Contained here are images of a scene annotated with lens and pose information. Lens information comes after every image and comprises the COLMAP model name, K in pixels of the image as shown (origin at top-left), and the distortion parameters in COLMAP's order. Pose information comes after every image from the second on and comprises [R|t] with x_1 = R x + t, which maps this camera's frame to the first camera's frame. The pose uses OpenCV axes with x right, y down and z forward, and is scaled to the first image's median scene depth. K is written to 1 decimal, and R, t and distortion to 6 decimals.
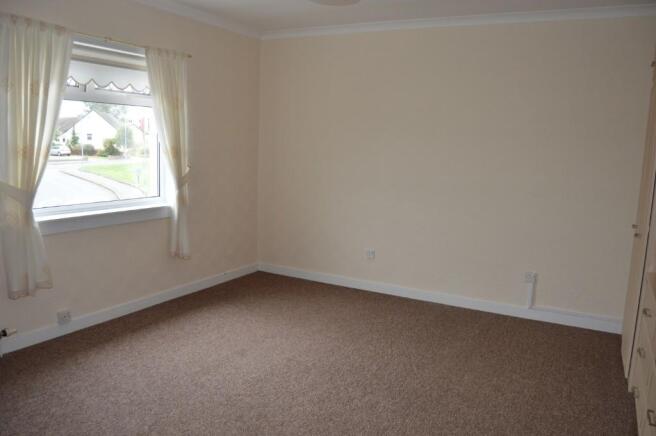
lens RADIAL K [[534.5, 0, 321.3], [0, 534.5, 228.8], [0, 0, 1]] dist [-0.088396, 0.003100]
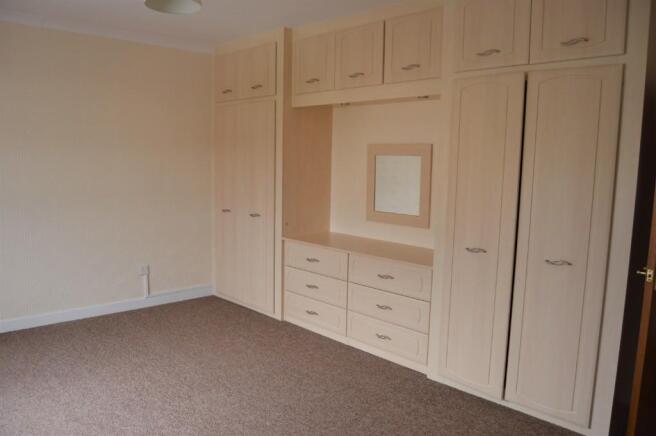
lens RADIAL K [[534.5, 0, 321.3], [0, 534.5, 228.8], [0, 0, 1]] dist [-0.088396, 0.003100]
pose [[0.299460, -0.153525, 0.941676, -0.650524], [0.142683, 0.983077, 0.114900, -0.085557], [-0.943380, 0.099953, 0.316298, 0.334447]]
